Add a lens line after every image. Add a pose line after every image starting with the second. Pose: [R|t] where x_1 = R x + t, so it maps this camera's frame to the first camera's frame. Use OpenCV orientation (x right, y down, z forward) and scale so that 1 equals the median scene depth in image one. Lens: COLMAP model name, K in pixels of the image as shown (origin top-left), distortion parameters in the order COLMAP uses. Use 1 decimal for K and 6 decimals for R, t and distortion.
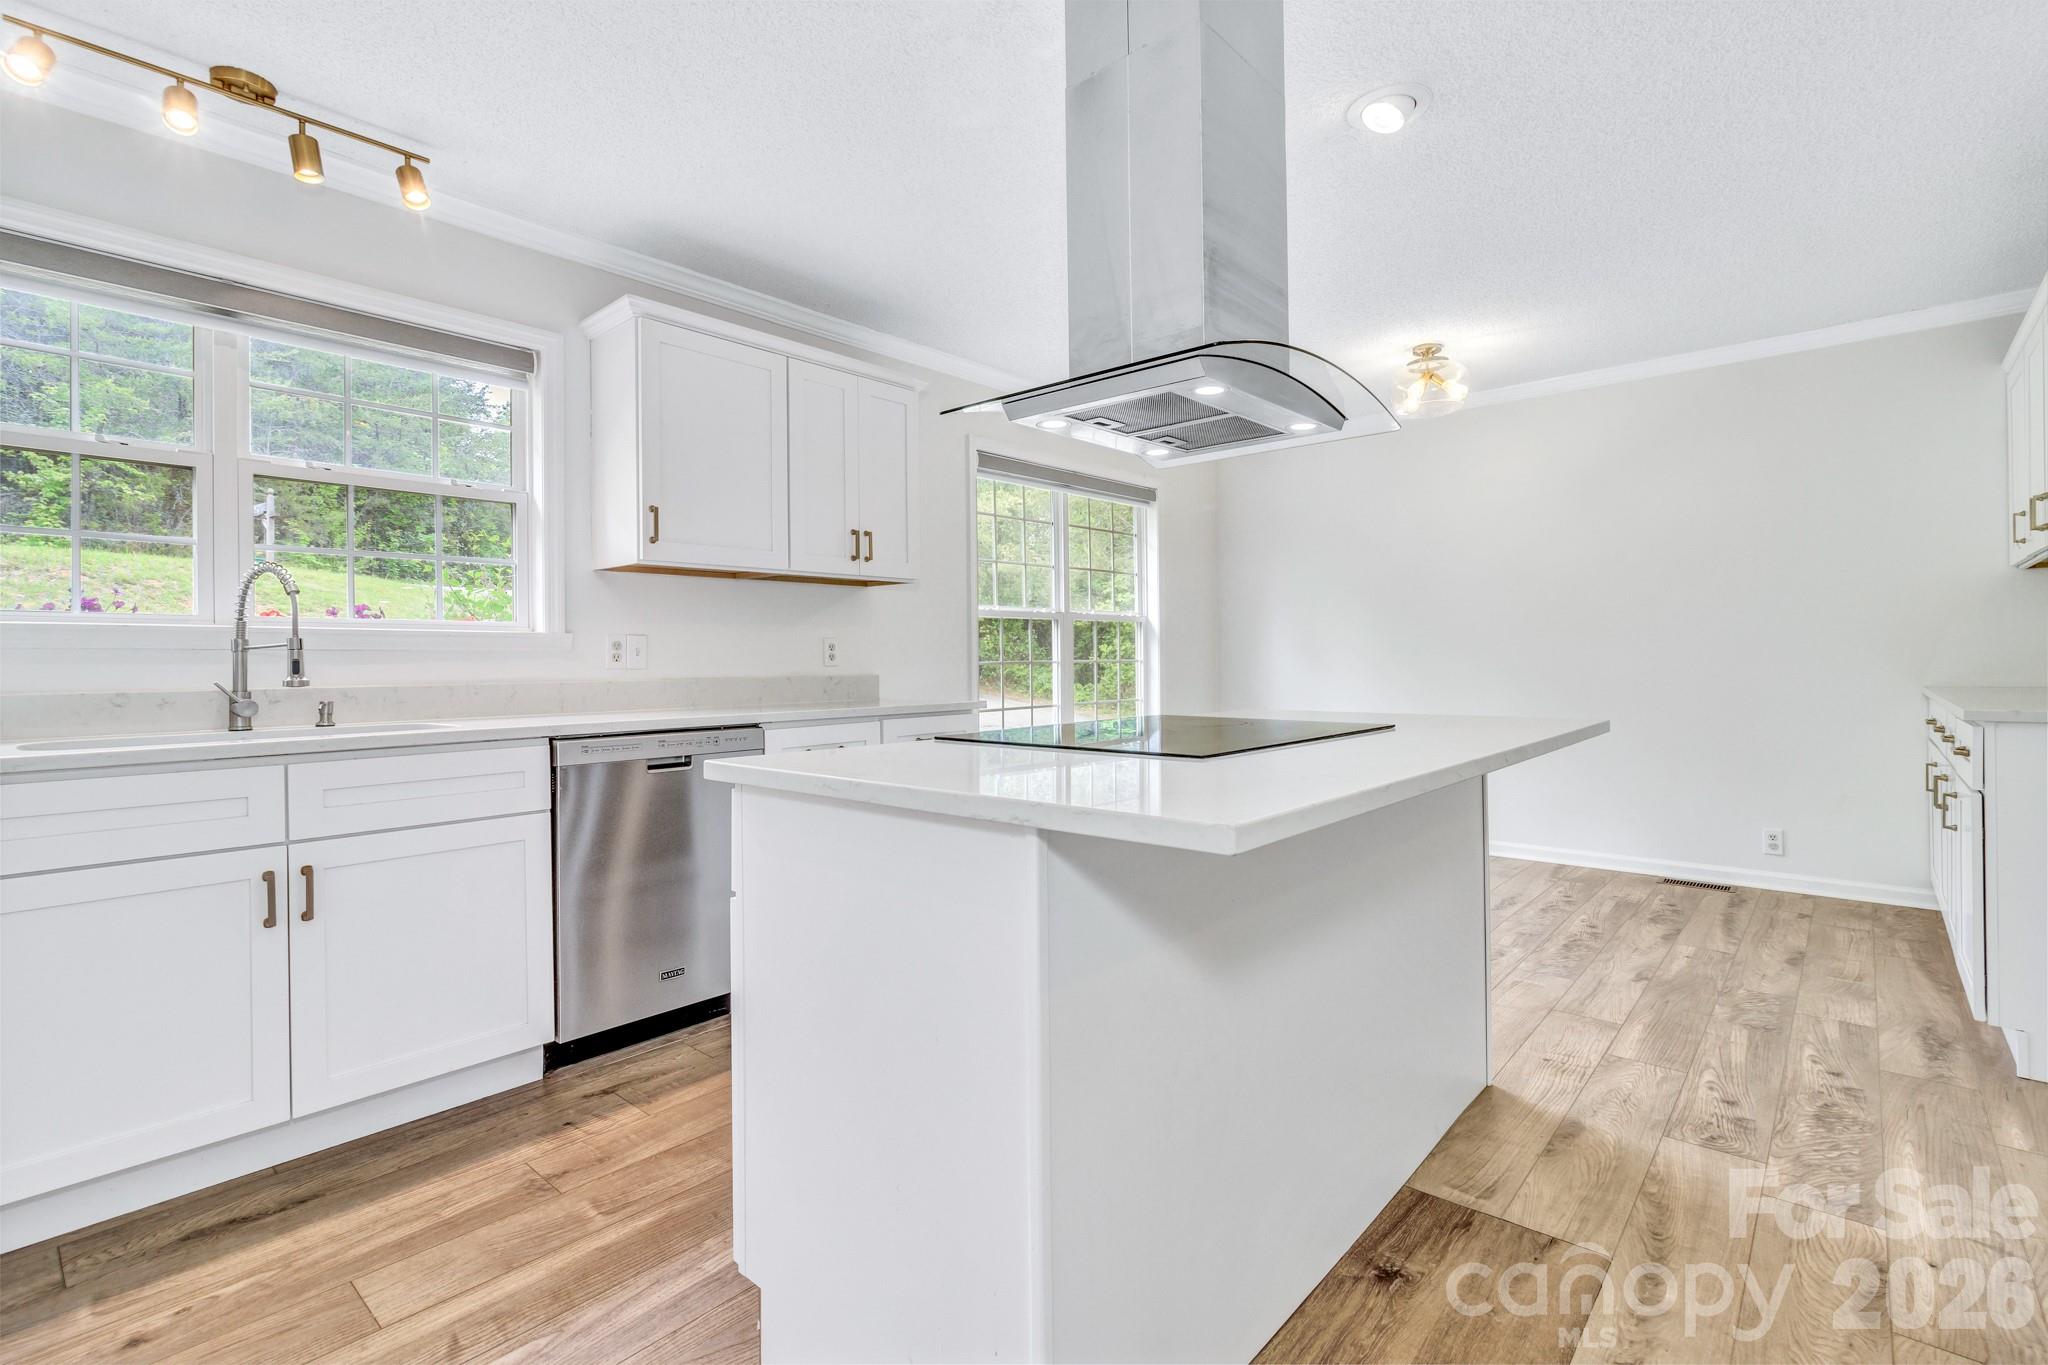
lens RADIAL K [[941.5, 0, 1031.5], [0, 941.5, 667.4], [0, 0, 1]] dist [0.003203, -0.000666]
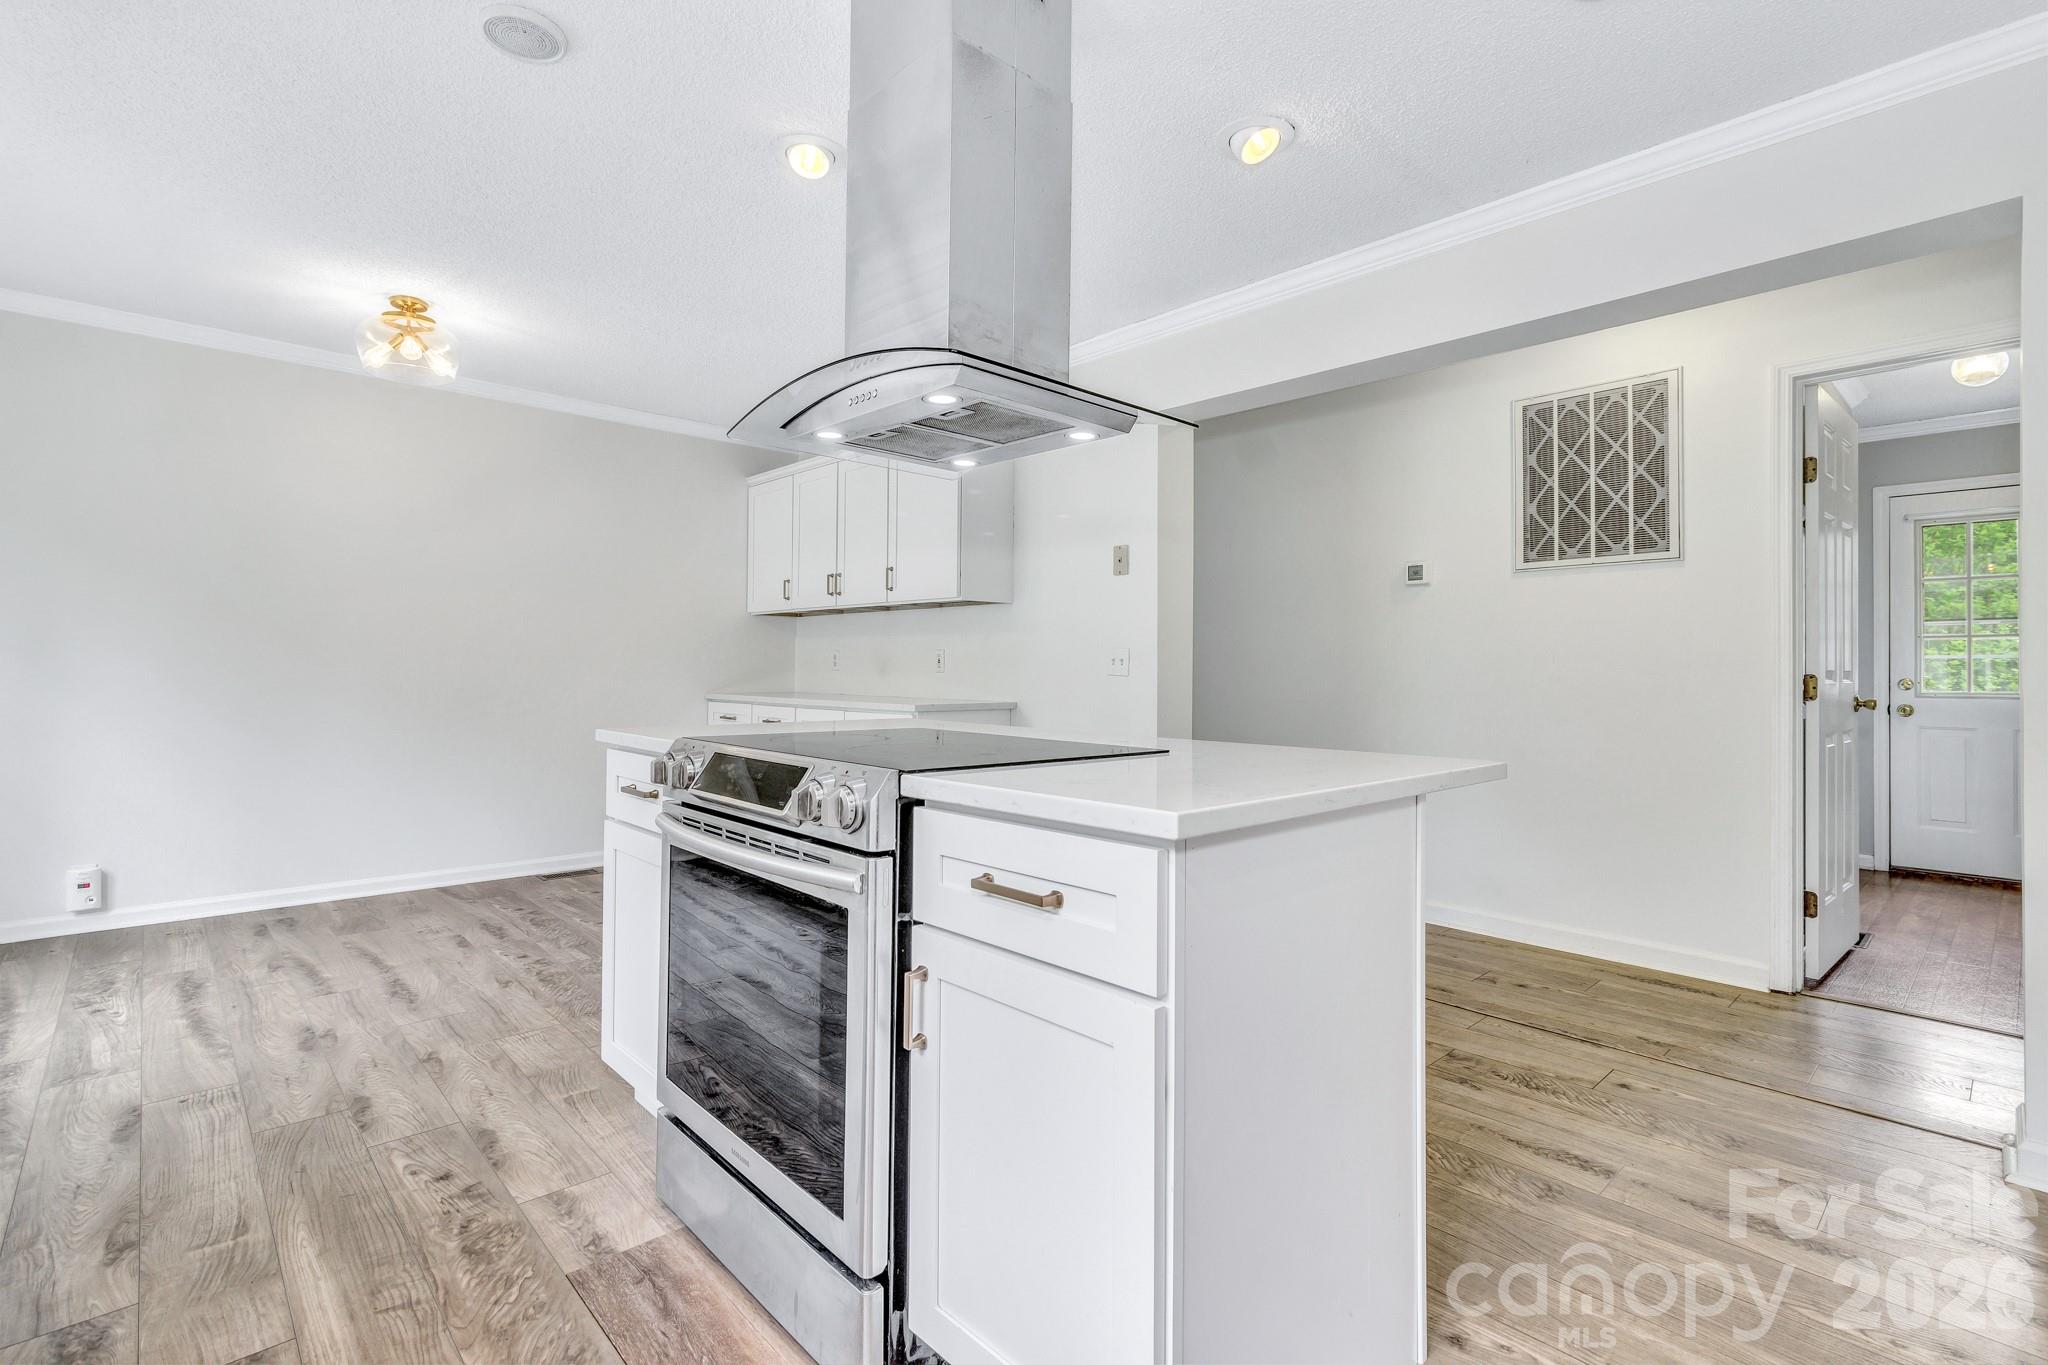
lens RADIAL K [[941.5, 0, 1024.9], [0, 941.5, 665.2], [0, 0, 1]] dist [0.003203, -0.000666]
pose [[0.099591, 0.018433, 0.994858, -0.523392], [-0.001912, 0.999830, -0.018334, 0.003067], [-0.995027, -0.000077, 0.099610, 0.527684]]
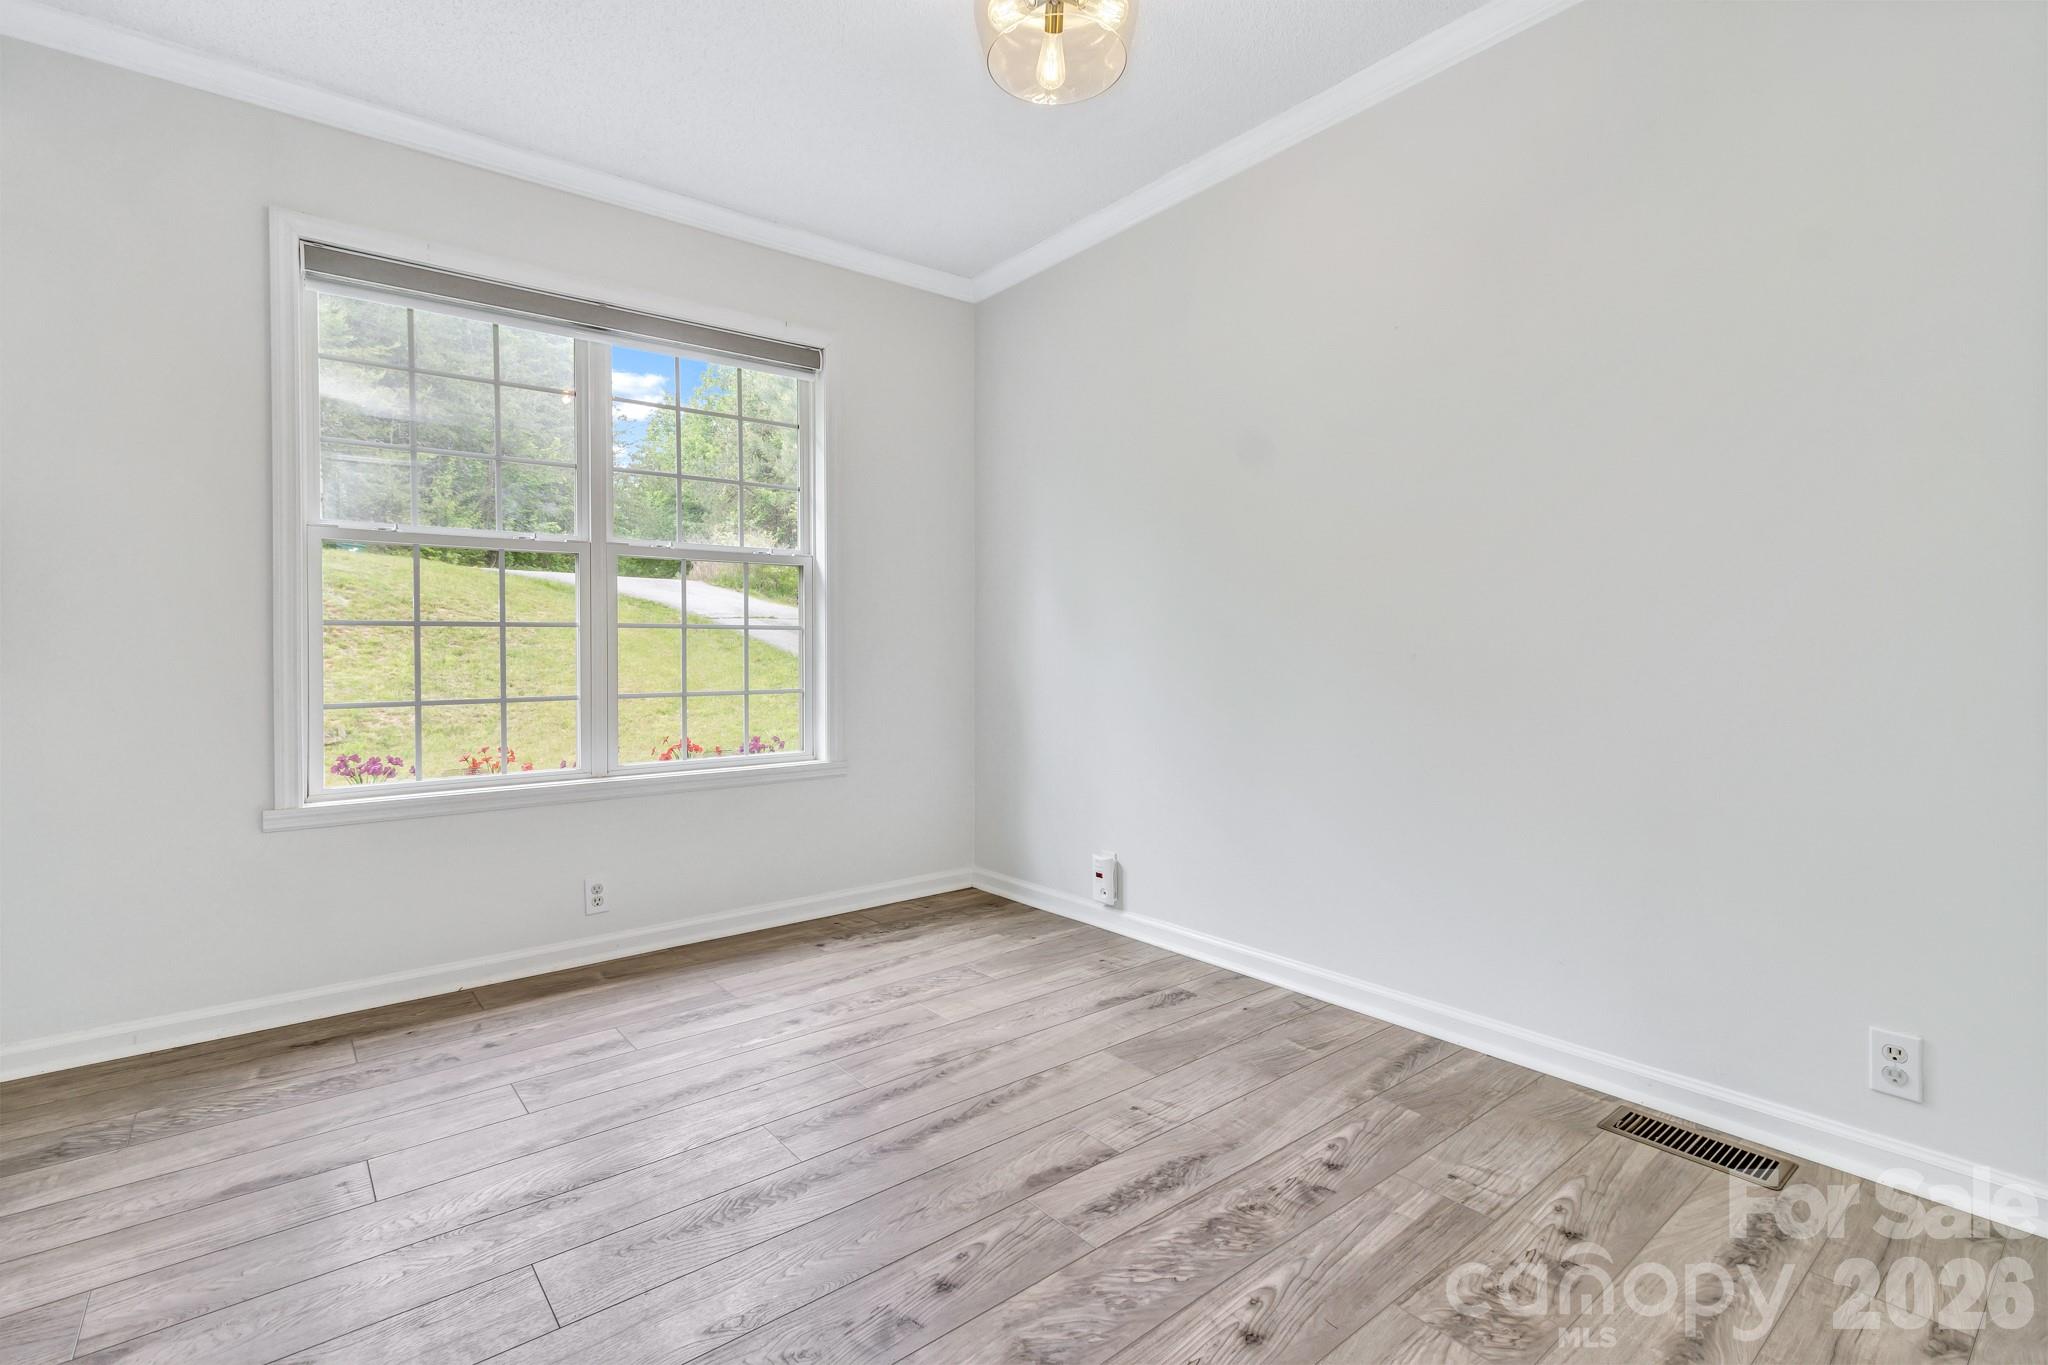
lens RADIAL K [[941.5, 0, 1038.4], [0, 941.5, 653.9], [0, 0, 1]] dist [0.003203, -0.000666]
pose [[0.986371, 0.010254, -0.164215, 0.719529], [-0.010489, 0.999945, -0.000567, 0.017673], [0.164200, 0.002282, 0.986424, 0.793808]]
